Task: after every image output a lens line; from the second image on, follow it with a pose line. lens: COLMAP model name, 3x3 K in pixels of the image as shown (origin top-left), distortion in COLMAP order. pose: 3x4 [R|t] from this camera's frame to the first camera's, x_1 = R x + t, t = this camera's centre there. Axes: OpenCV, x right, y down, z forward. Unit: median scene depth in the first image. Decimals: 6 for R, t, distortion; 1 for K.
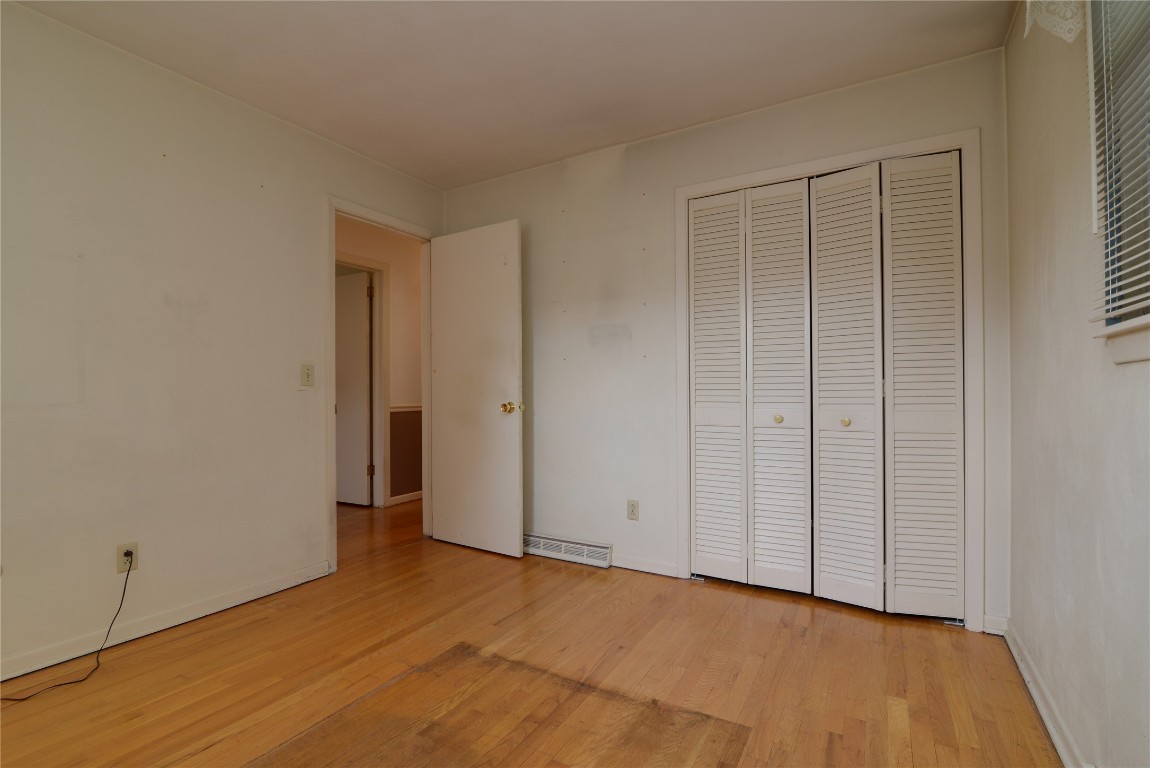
lens RADIAL K [[526.1, 0, 572.8], [0, 526.1, 390.9], [0, 0, 1]] dist [-0.017413, 0.000762]
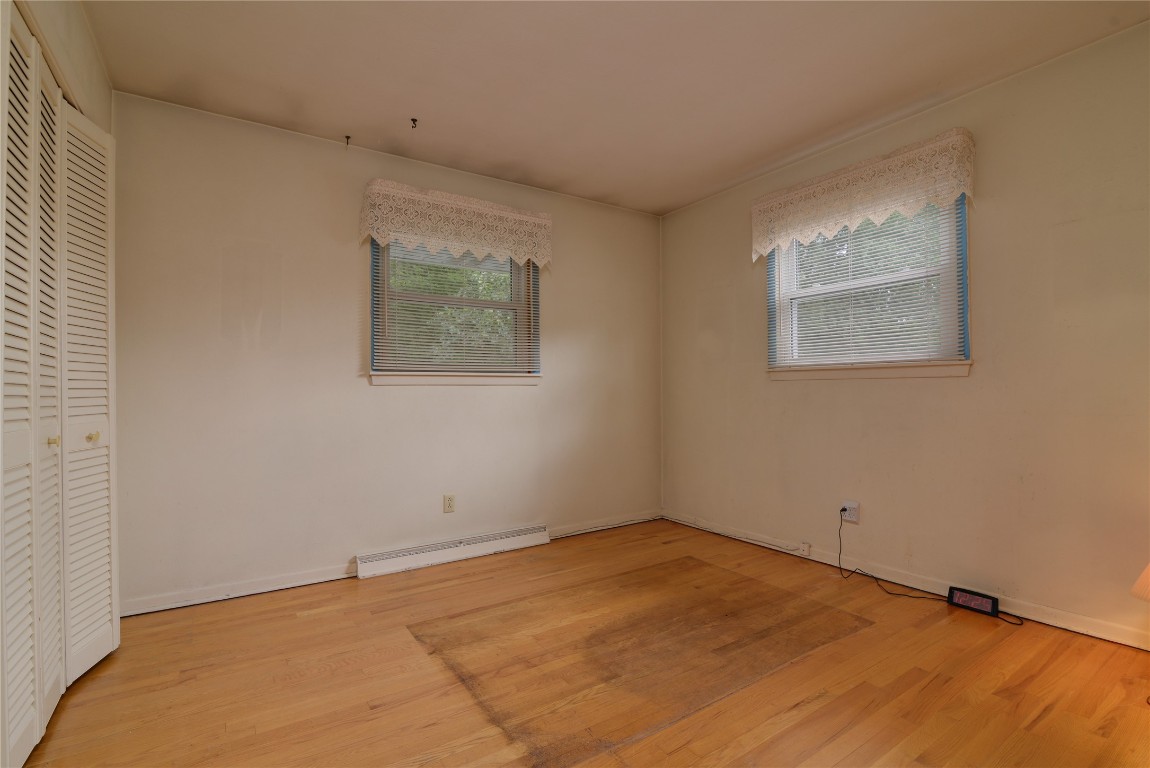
lens RADIAL K [[526.1, 0, 572.8], [0, 526.1, 390.9], [0, 0, 1]] dist [-0.017413, 0.000762]
pose [[-0.898354, 0.015422, 0.439001, -0.685964], [0.013442, 0.999881, -0.007618, 0.005661], [-0.439066, -0.000943, -0.898454, 1.978649]]
